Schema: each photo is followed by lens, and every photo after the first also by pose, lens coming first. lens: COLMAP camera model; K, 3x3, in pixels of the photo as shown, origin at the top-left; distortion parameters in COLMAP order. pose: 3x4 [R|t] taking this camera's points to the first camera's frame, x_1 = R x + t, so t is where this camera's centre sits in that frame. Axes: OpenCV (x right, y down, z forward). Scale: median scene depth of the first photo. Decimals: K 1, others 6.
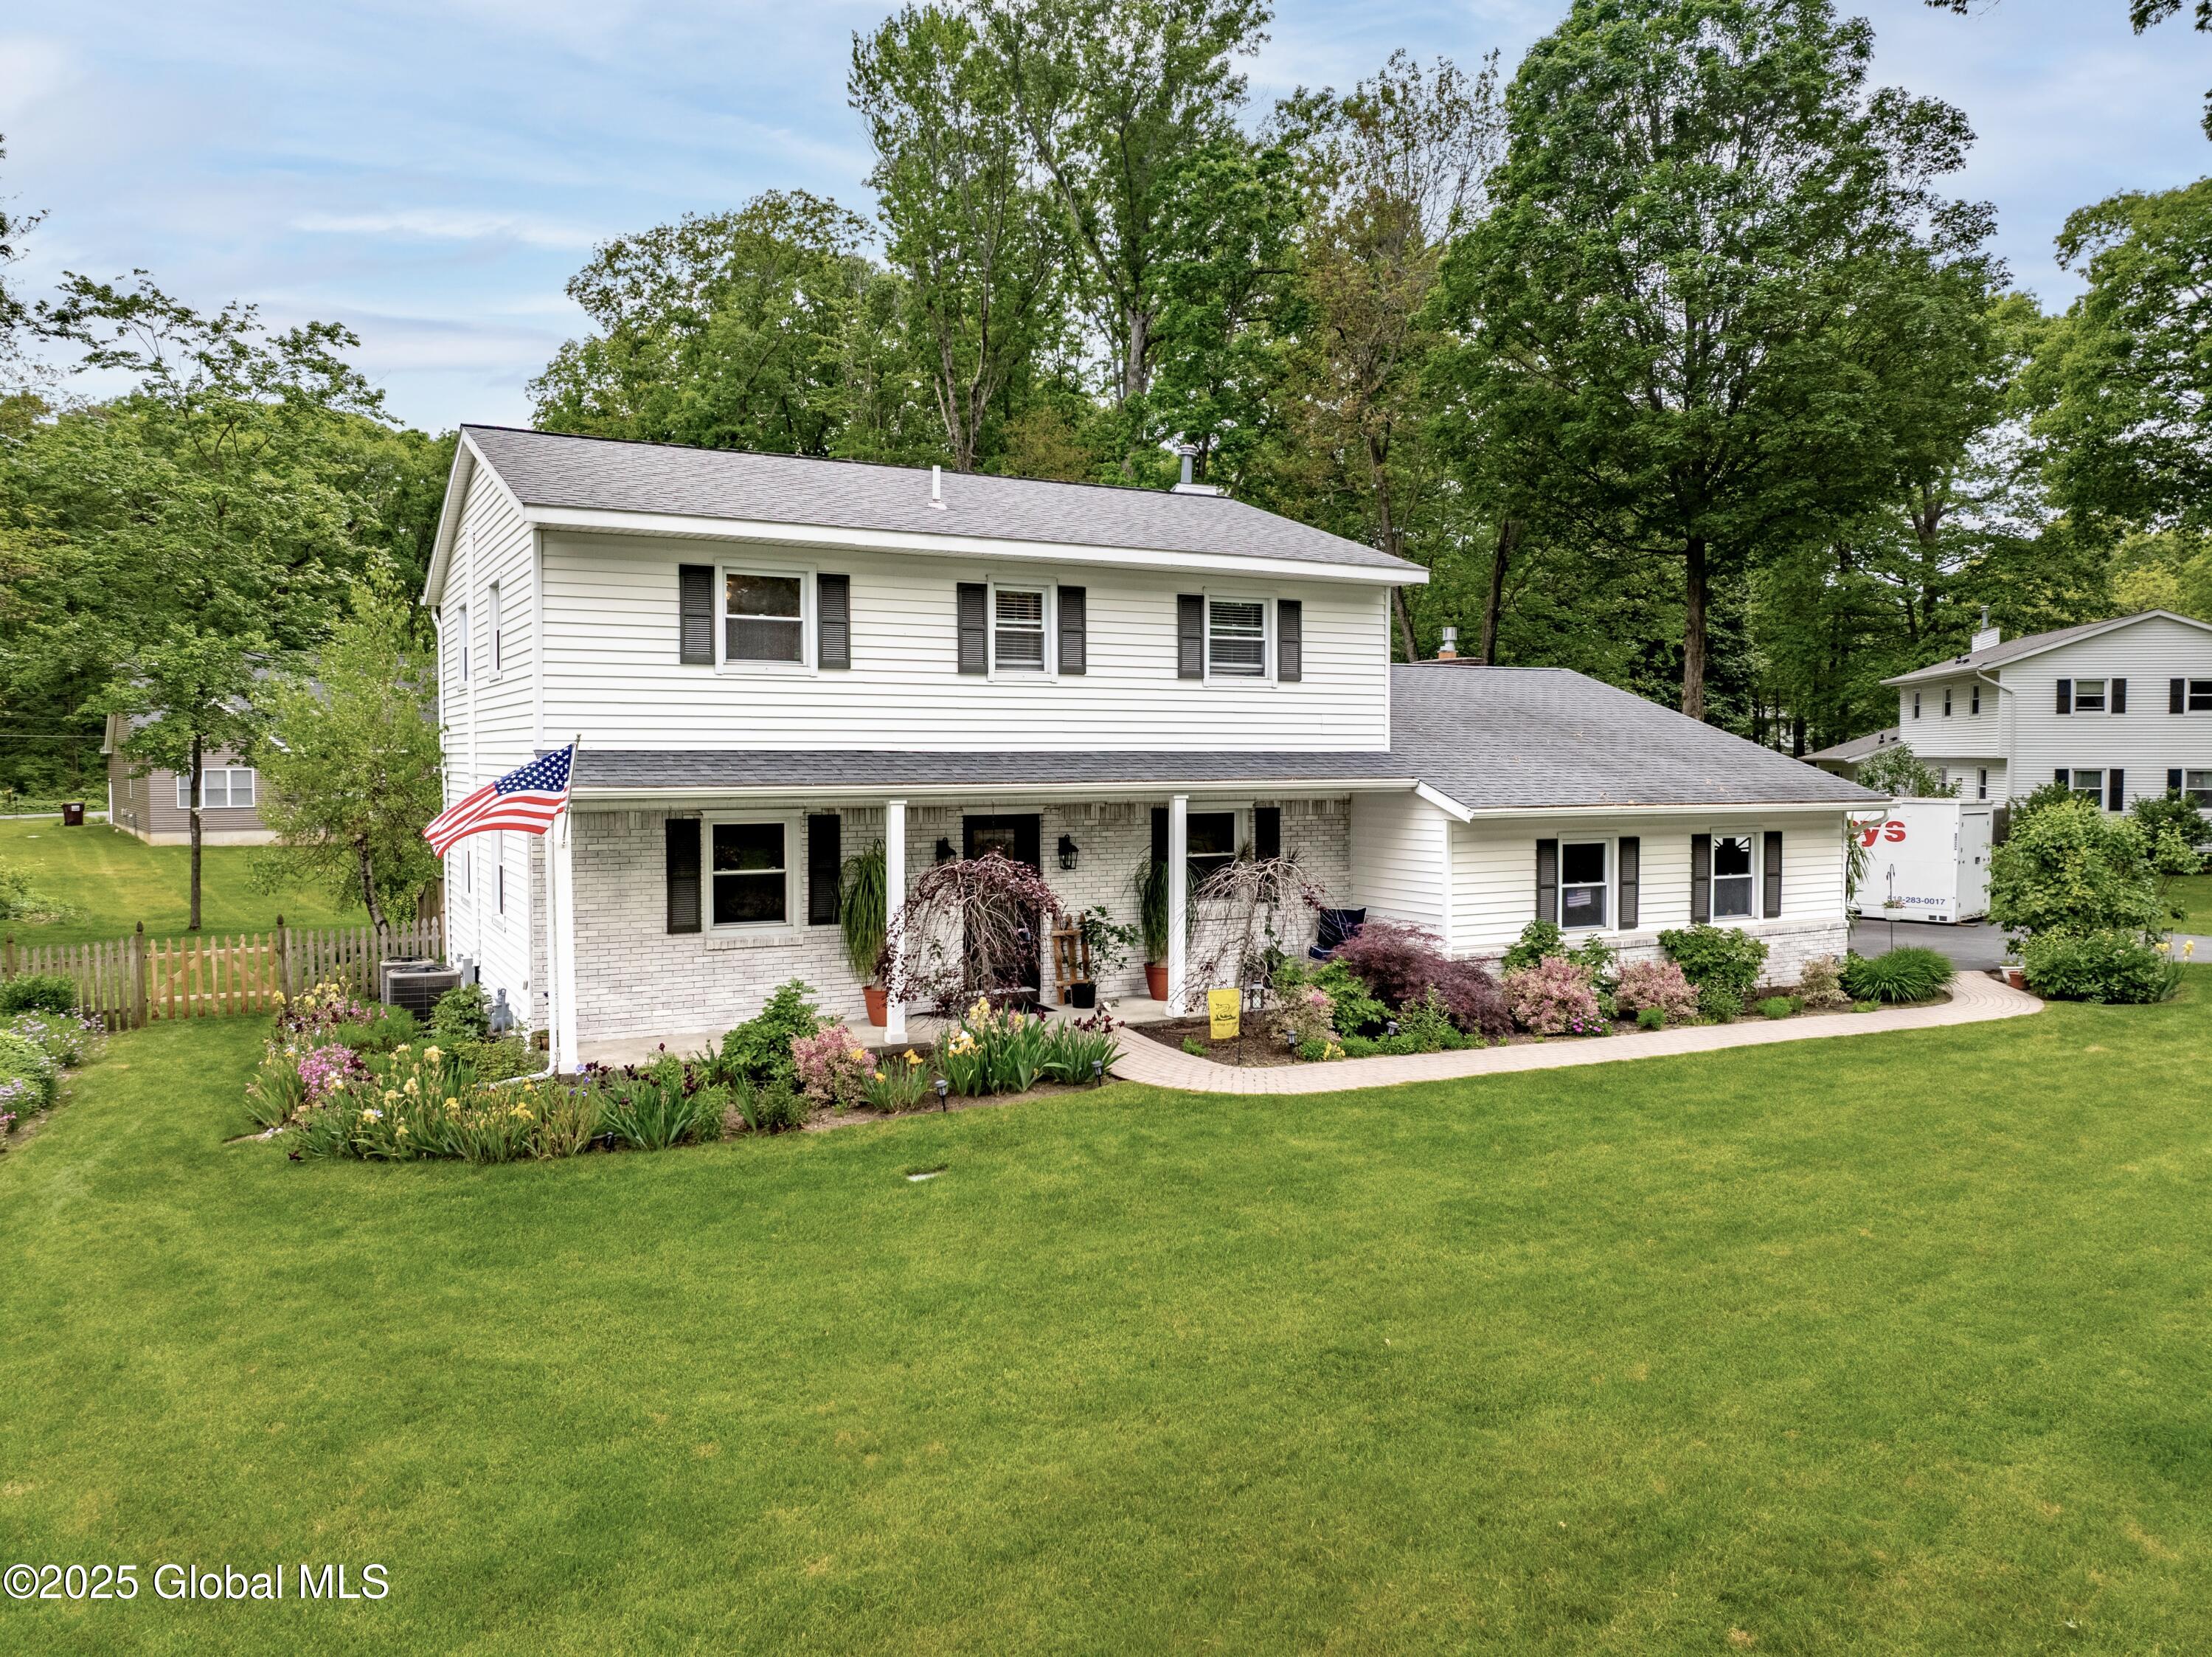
lens RADIAL K [[1539.2, 0, 1106.0], [0, 1539.2, 828.5], [0, 0, 1]] dist [-0.023839, -0.000510]
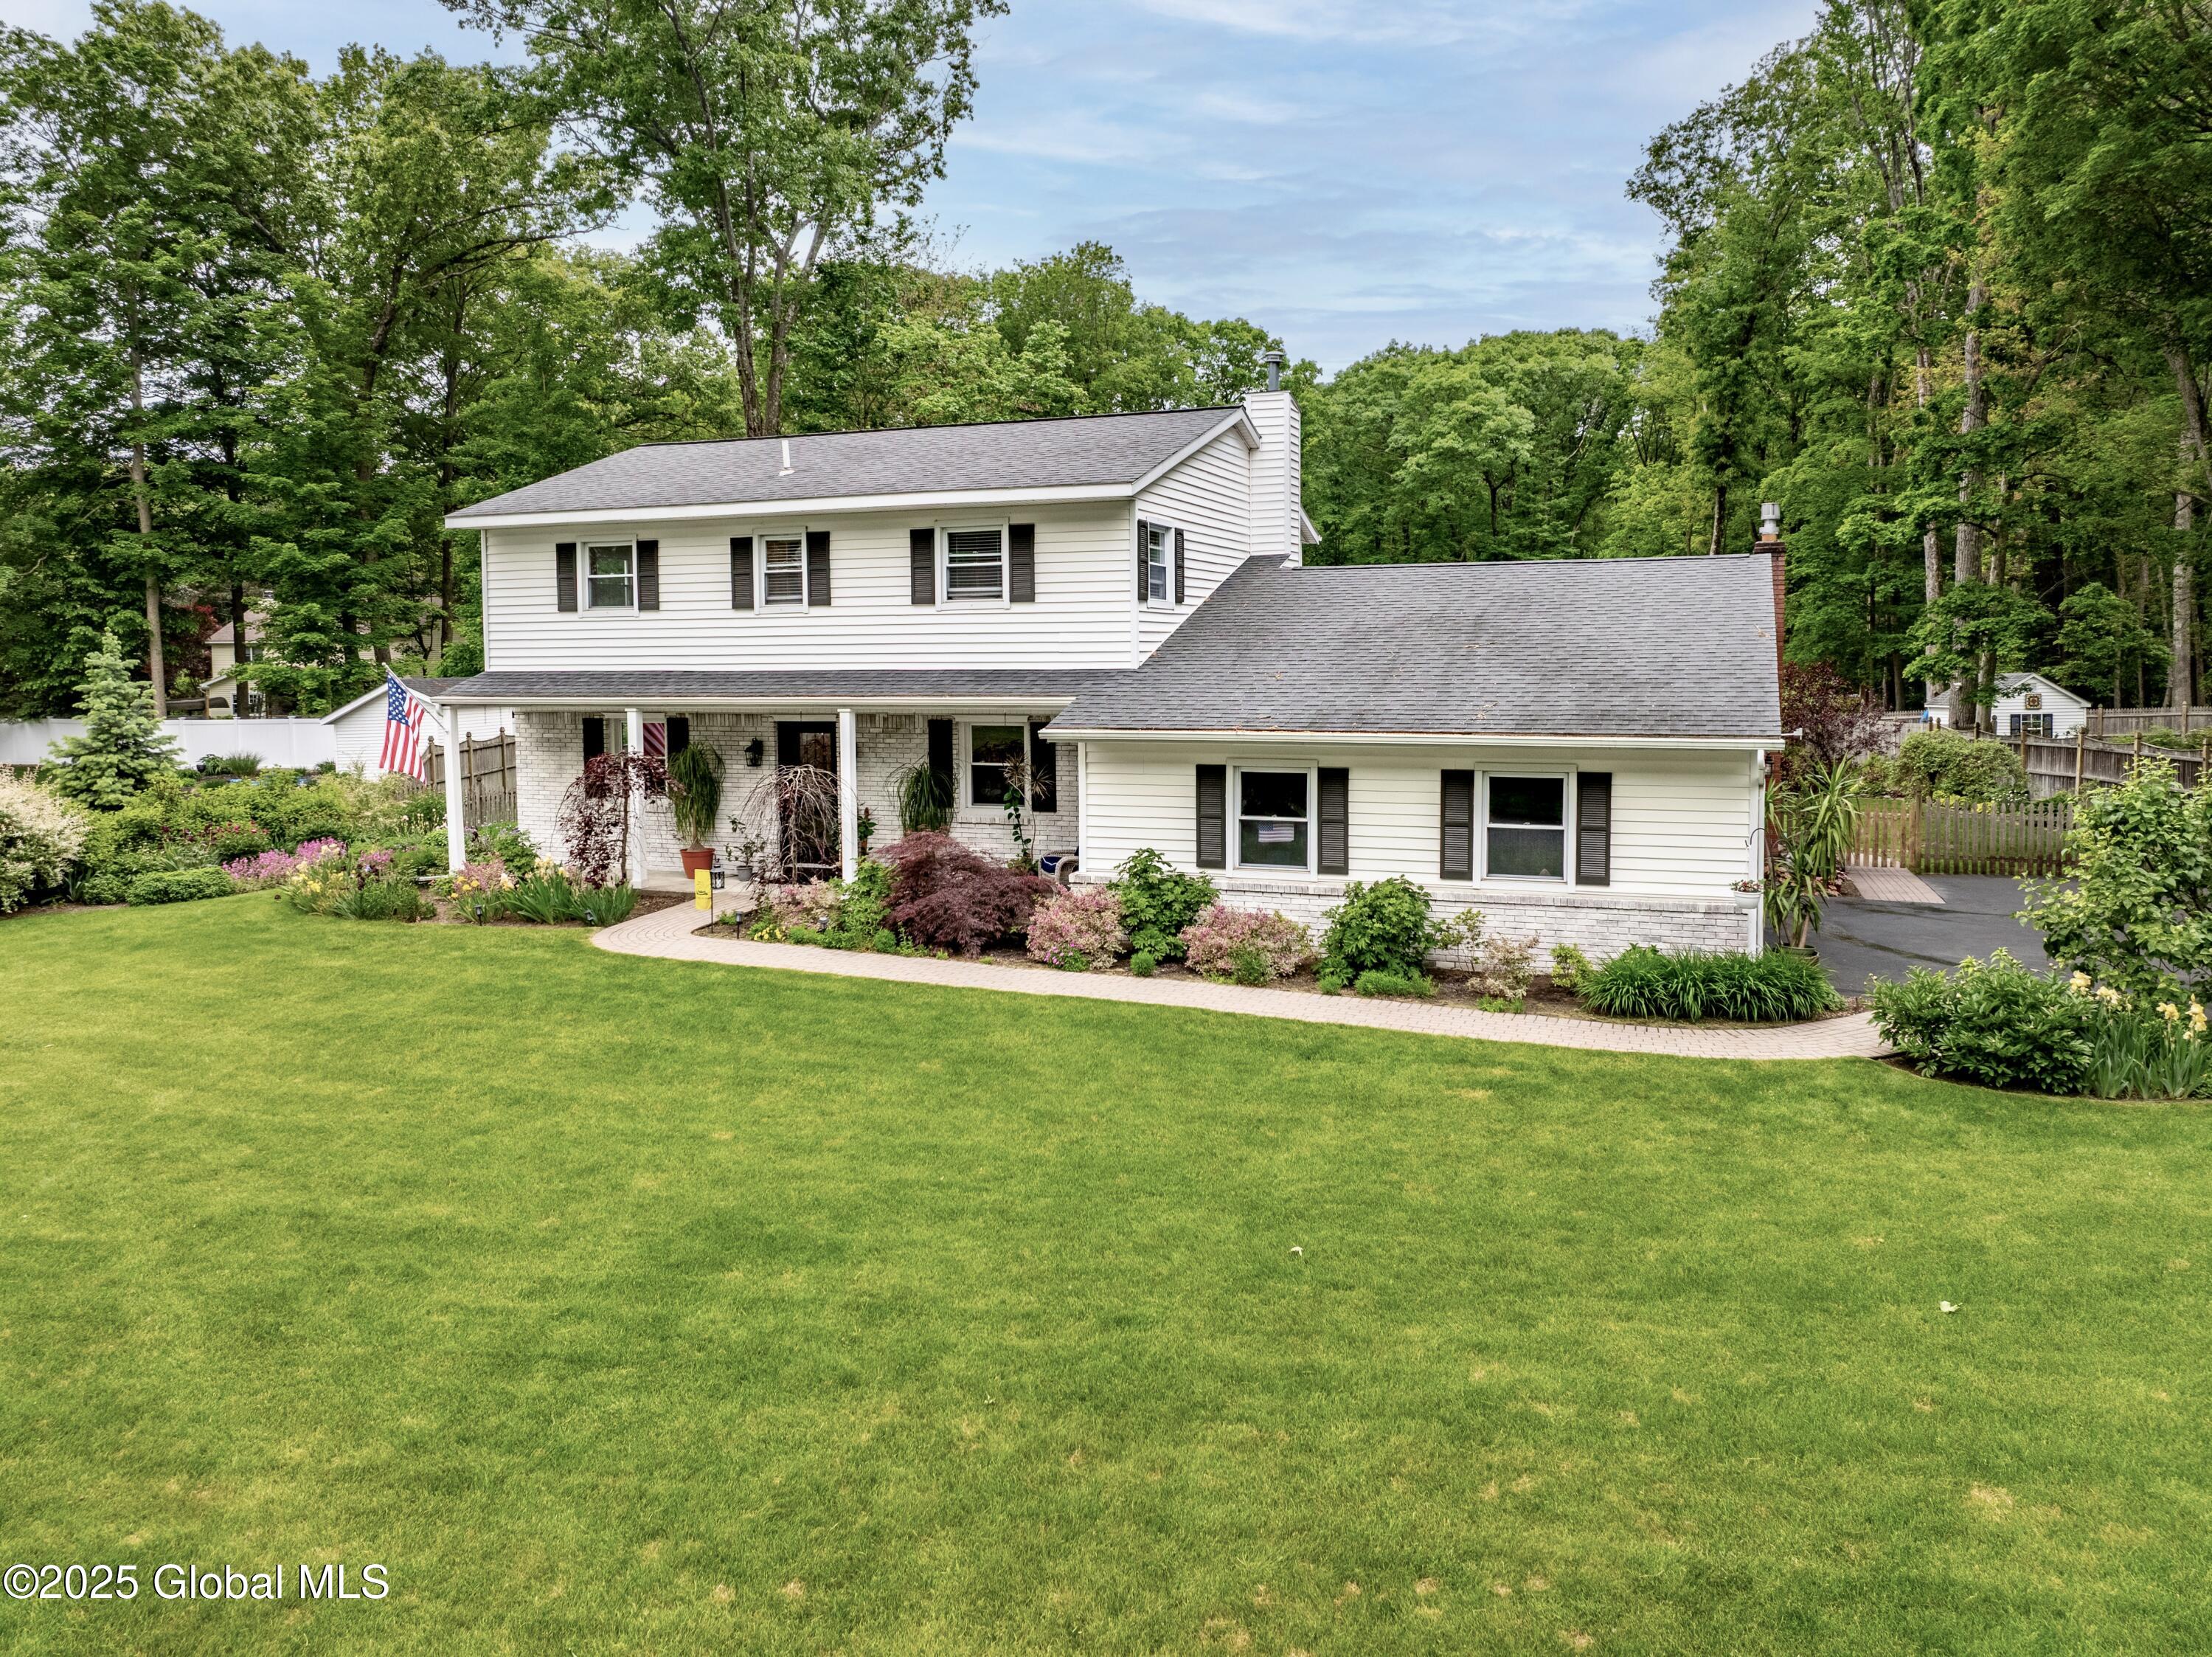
lens RADIAL K [[1596.6, 0, 1126.4], [0, 1596.6, 758.8], [0, 0, 1]] dist [-0.033802, -0.005333]
pose [[0.648914, 0.044503, -0.759559, 1.014768], [-0.029518, 0.999009, 0.033314, -0.027883], [0.760289, 0.000803, 0.649584, 0.353901]]
